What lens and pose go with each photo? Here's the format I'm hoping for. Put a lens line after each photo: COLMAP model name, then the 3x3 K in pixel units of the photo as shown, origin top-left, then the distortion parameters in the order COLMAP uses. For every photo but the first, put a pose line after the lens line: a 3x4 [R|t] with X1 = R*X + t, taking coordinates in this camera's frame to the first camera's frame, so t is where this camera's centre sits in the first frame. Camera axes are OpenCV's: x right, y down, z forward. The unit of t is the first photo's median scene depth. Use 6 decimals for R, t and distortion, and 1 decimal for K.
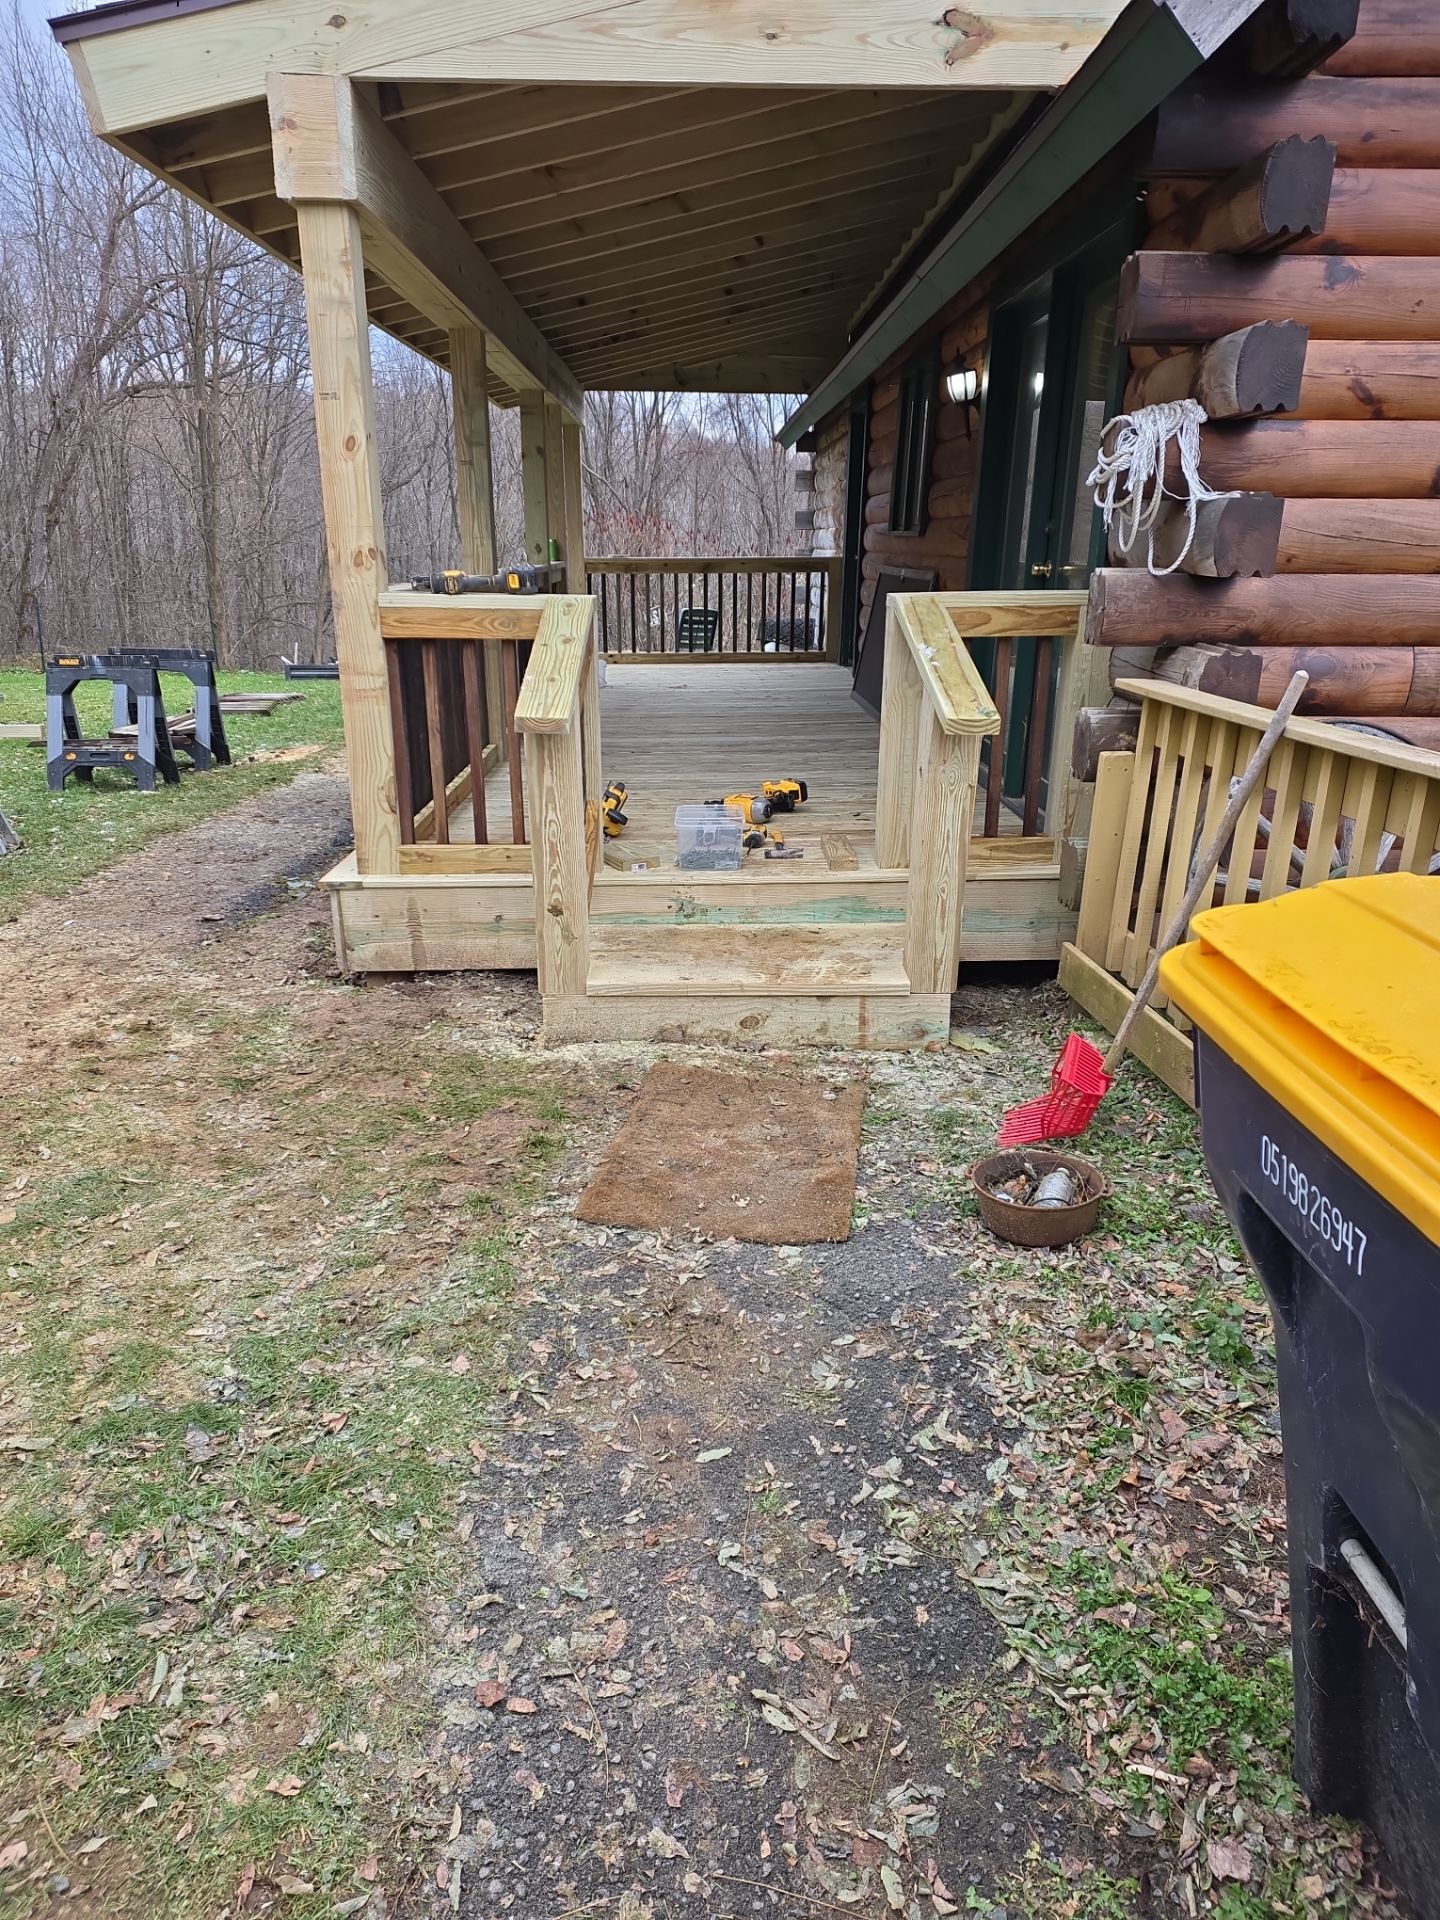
lens RADIAL K [[1266.2, 0, 731.4], [0, 1266.2, 951.2], [0, 0, 1]] dist [0.053030, -0.024520]
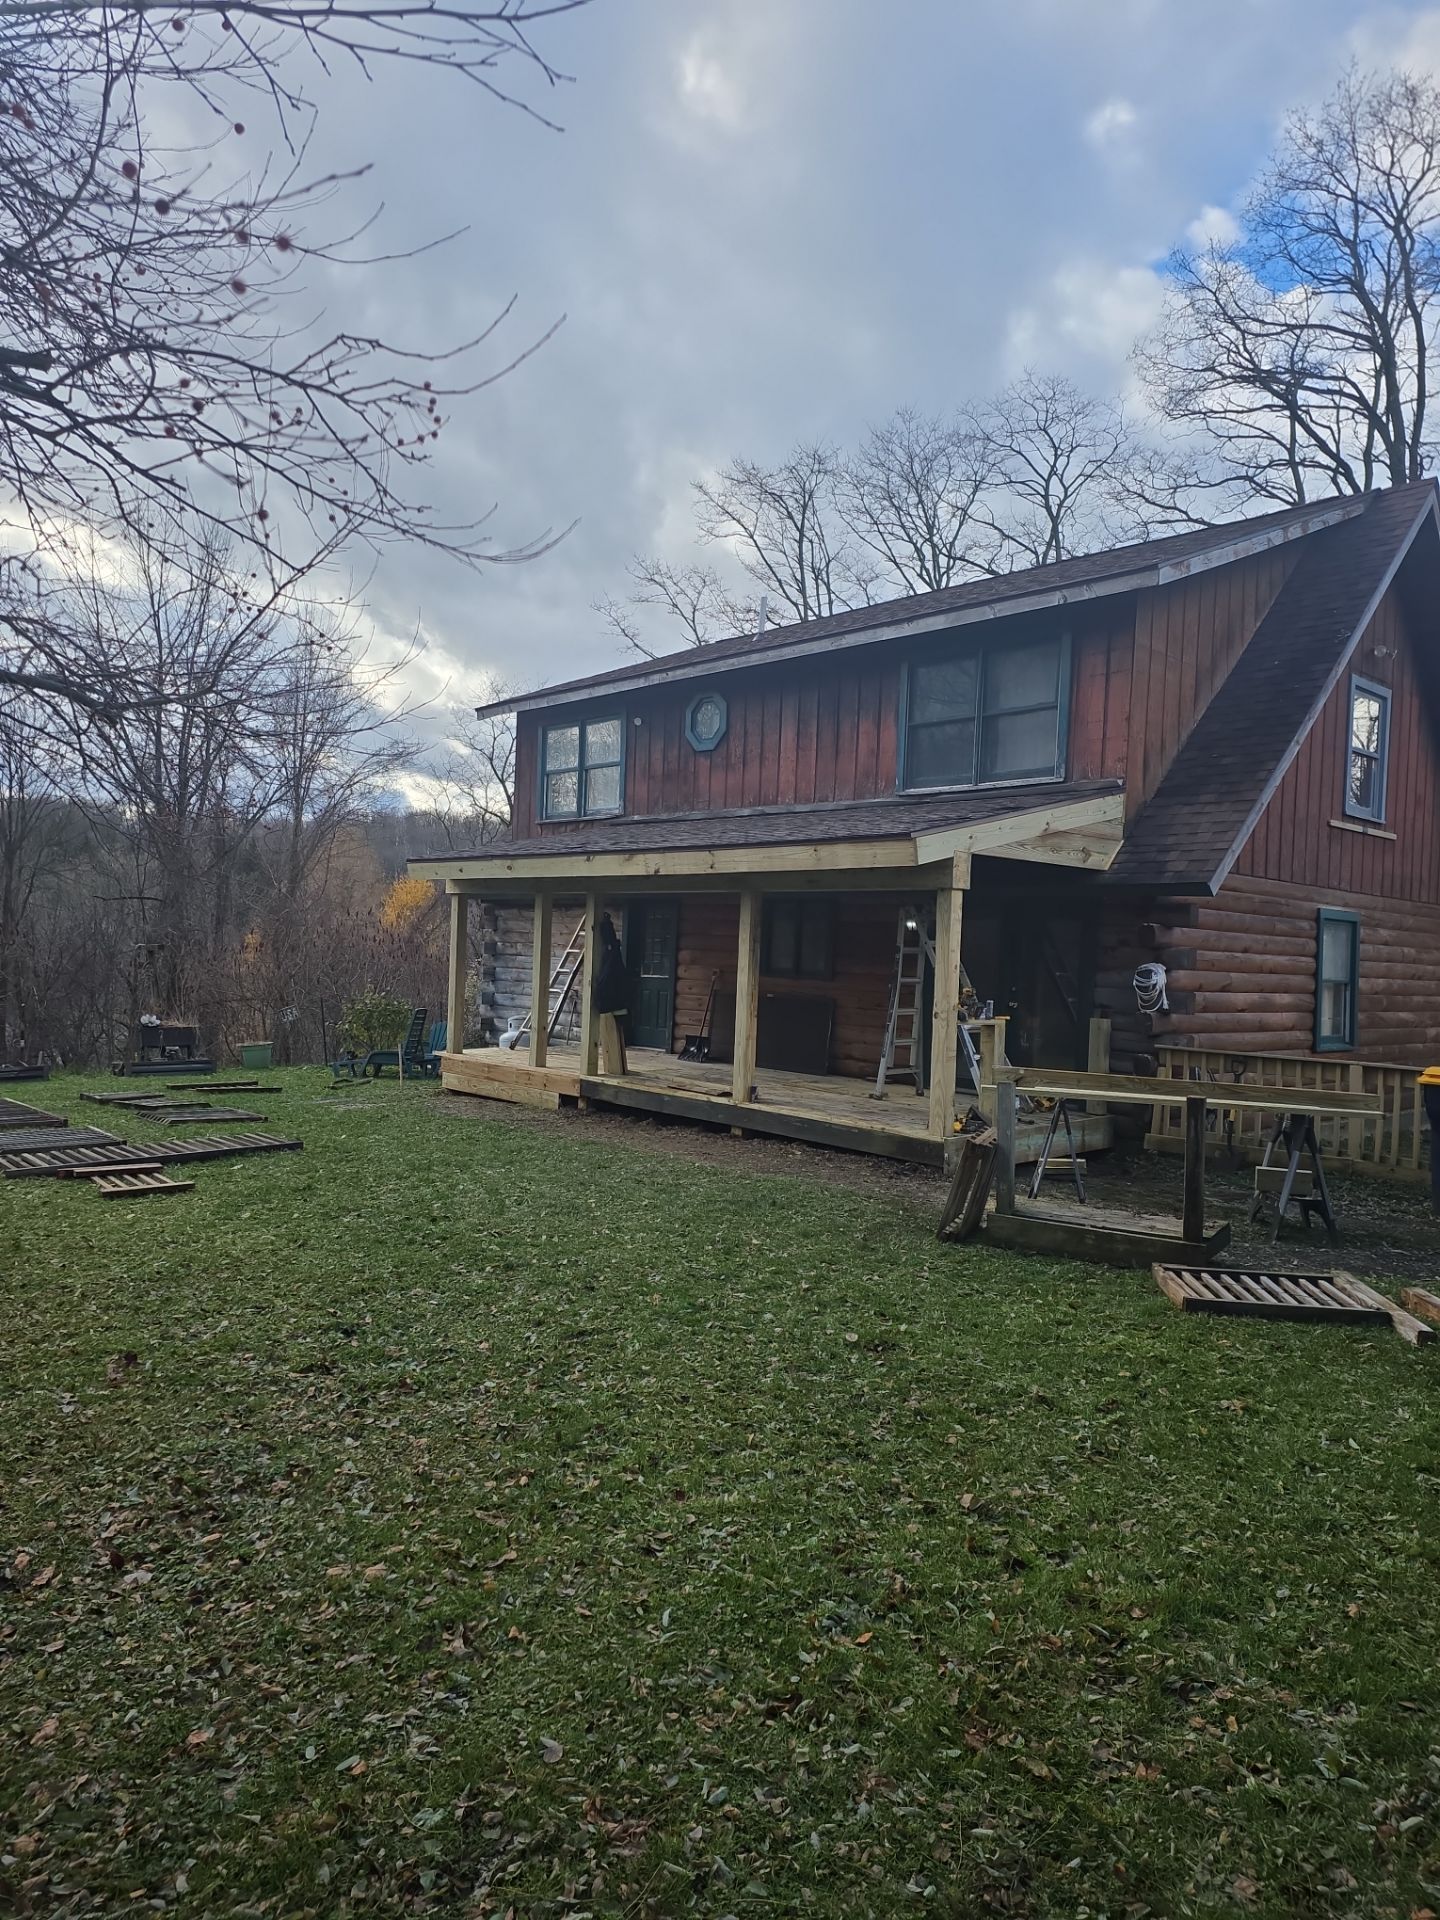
lens RADIAL K [[1266.2, 0, 682.1], [0, 1266.2, 962.7], [0, 0, 1]] dist [0.053030, -0.024520]
pose [[0.762795, 0.013352, 0.646502, -2.563410], [0.167408, 0.961623, -0.217382, 0.078665], [-0.624594, 0.274048, 0.731287, -0.611451]]
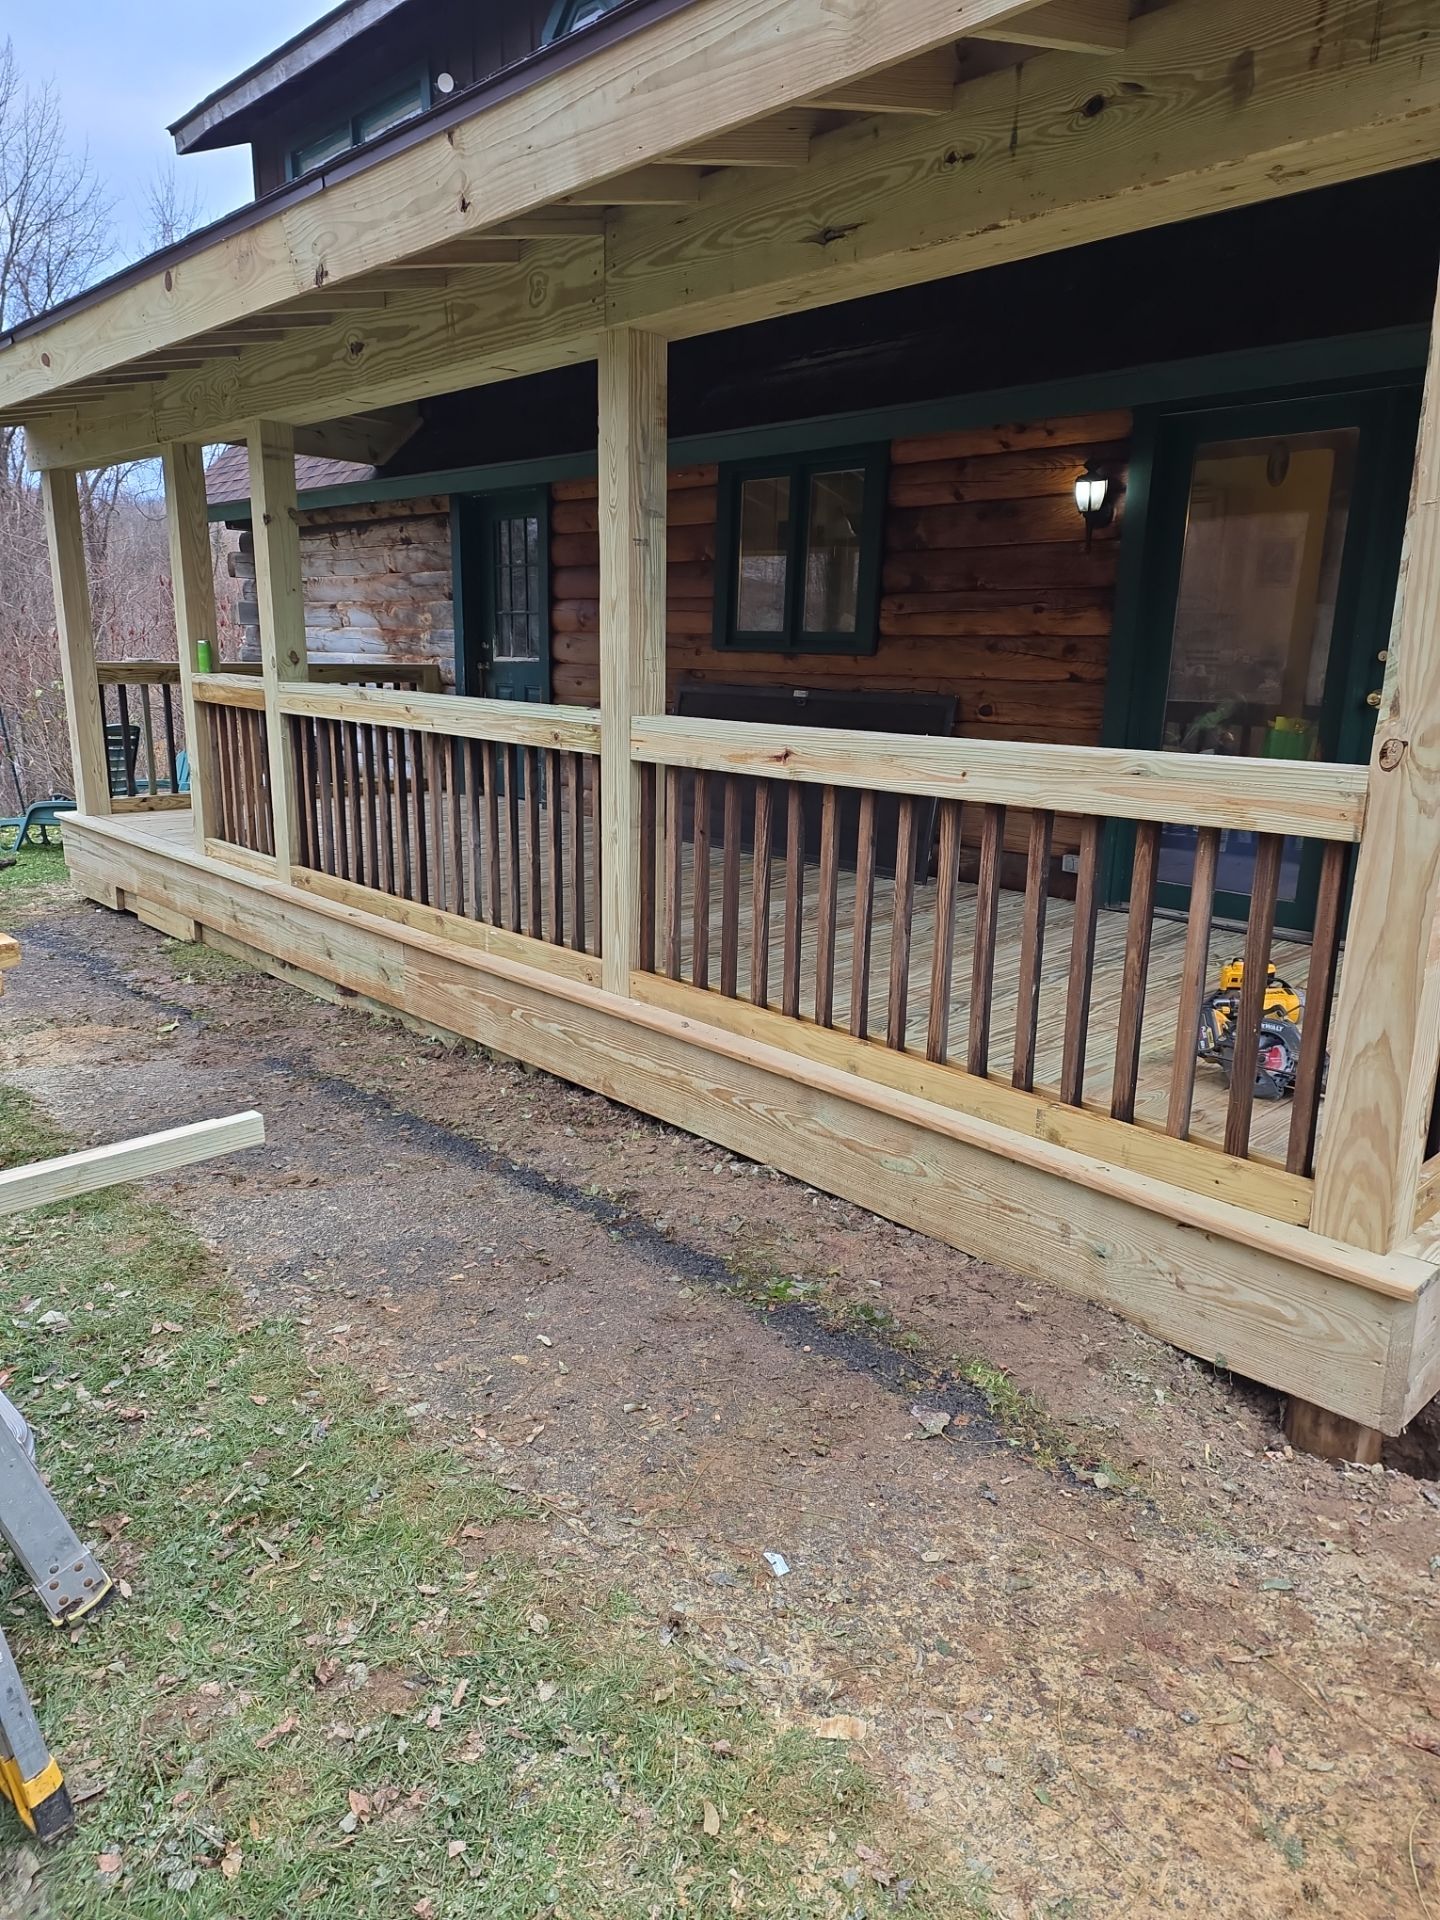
lens RADIAL K [[1266.2, 0, 717.2], [0, 1266.2, 956.0], [0, 0, 1]] dist [0.053030, -0.024520]
pose [[0.751812, -0.140887, 0.644150, -0.993540], [0.181889, 0.983315, 0.002779, -0.288076], [-0.633794, 0.115075, 0.764894, 0.846379]]
